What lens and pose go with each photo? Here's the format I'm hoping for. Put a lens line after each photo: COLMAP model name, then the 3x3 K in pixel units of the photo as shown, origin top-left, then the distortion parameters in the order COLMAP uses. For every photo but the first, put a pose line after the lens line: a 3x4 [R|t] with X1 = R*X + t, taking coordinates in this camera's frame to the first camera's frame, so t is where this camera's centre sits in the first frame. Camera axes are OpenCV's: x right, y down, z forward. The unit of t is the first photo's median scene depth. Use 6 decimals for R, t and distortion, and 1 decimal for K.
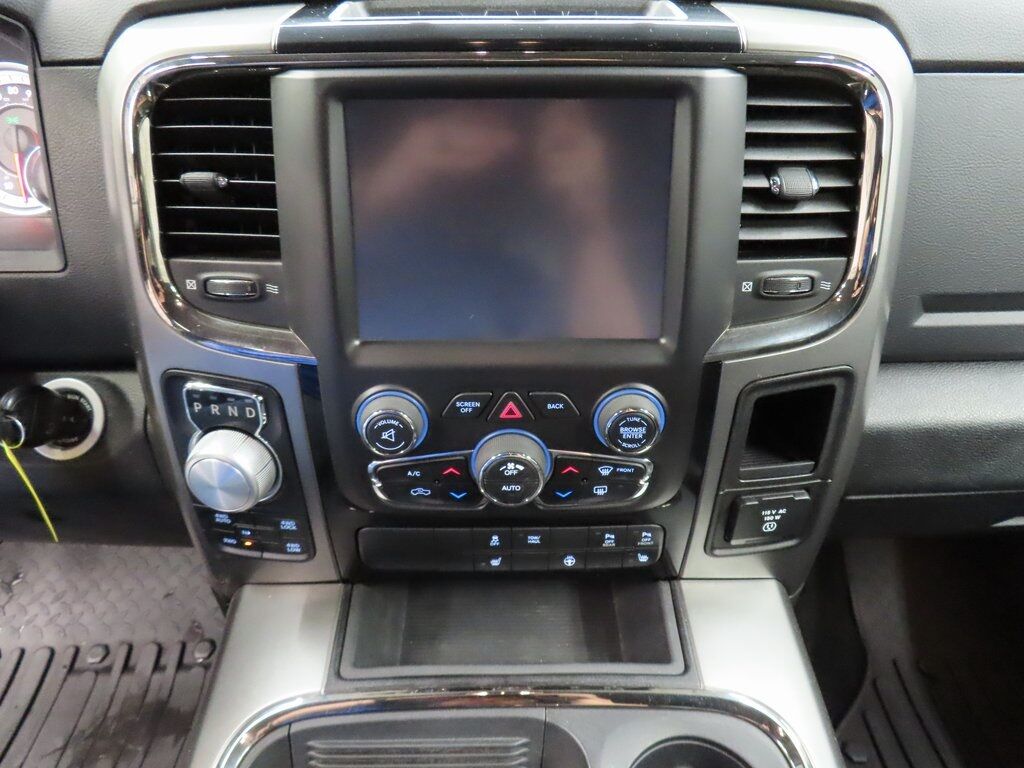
lens RADIAL K [[729.3, 0, 503.8], [0, 729.3, 379.9], [0, 0, 1]] dist [-0.011013, 0.005339]
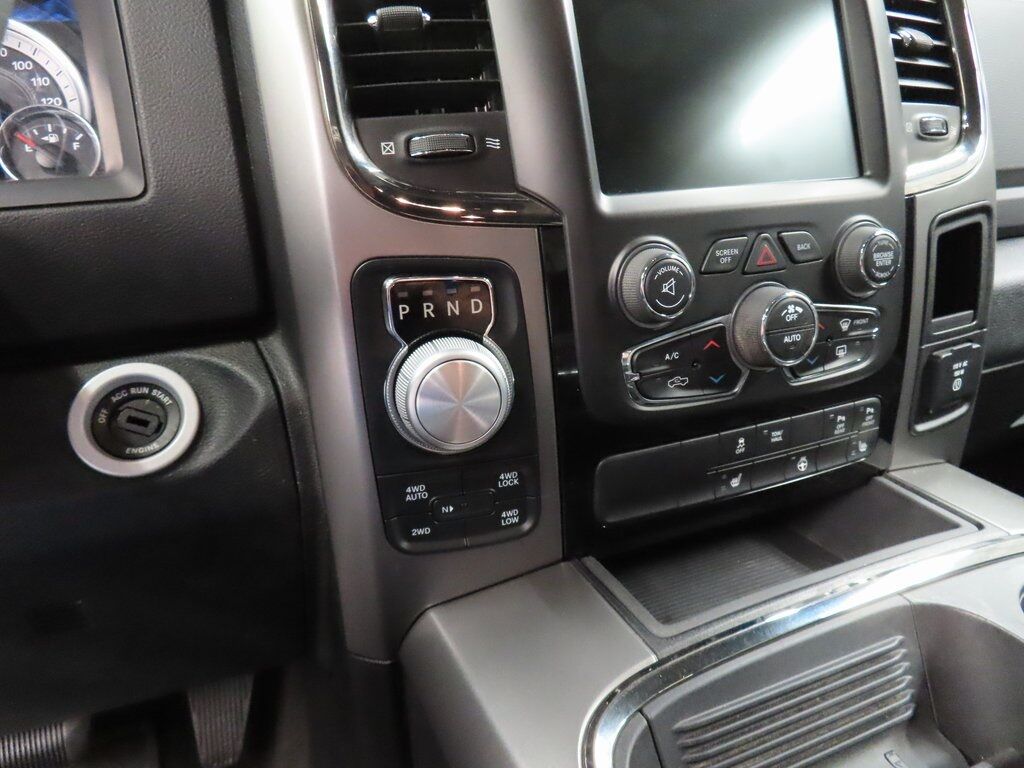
lens RADIAL K [[729.3, 0, 507.2], [0, 729.3, 381.2], [0, 0, 1]] dist [-0.011013, 0.005339]
pose [[0.923034, -0.149669, 0.354412, -0.558336], [0.243489, 0.940511, -0.236964, 0.287331], [-0.297862, 0.305021, 0.904566, 0.292395]]
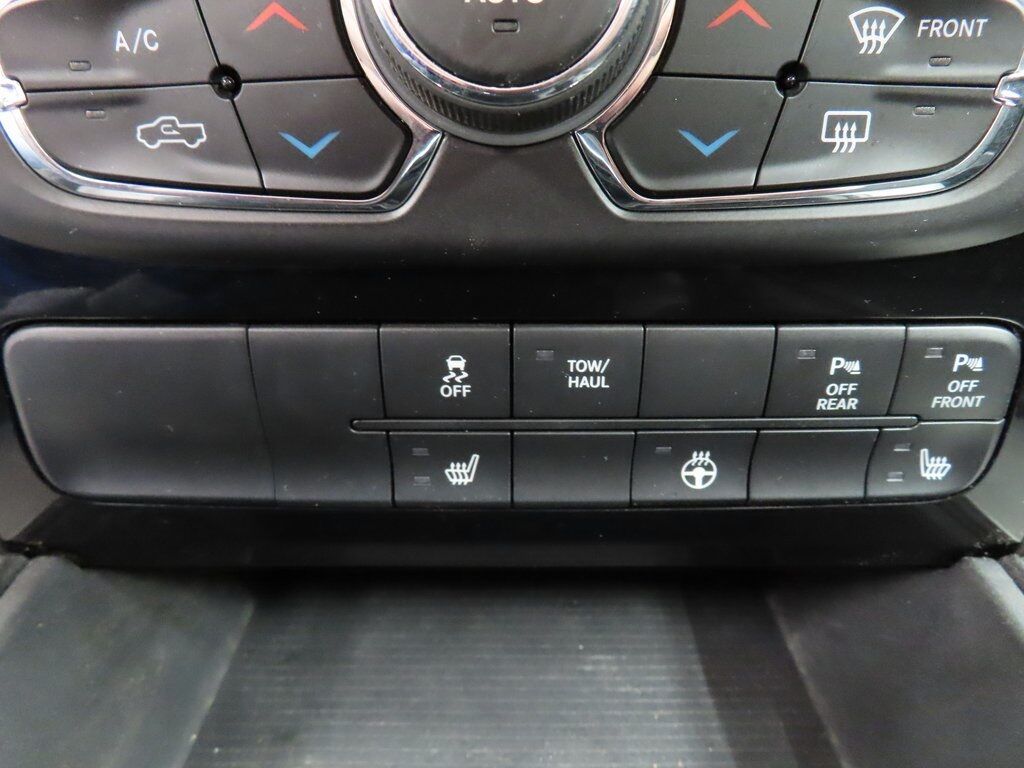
lens RADIAL K [[729.3, 0, 509.6], [0, 729.3, 382.8], [0, 0, 1]] dist [-0.011013, 0.005339]
pose [[0.999816, 0.008228, -0.017341, 0.014867], [-0.010774, 0.988275, -0.152302, 0.270204], [0.015885, 0.152461, 0.988182, 0.714303]]
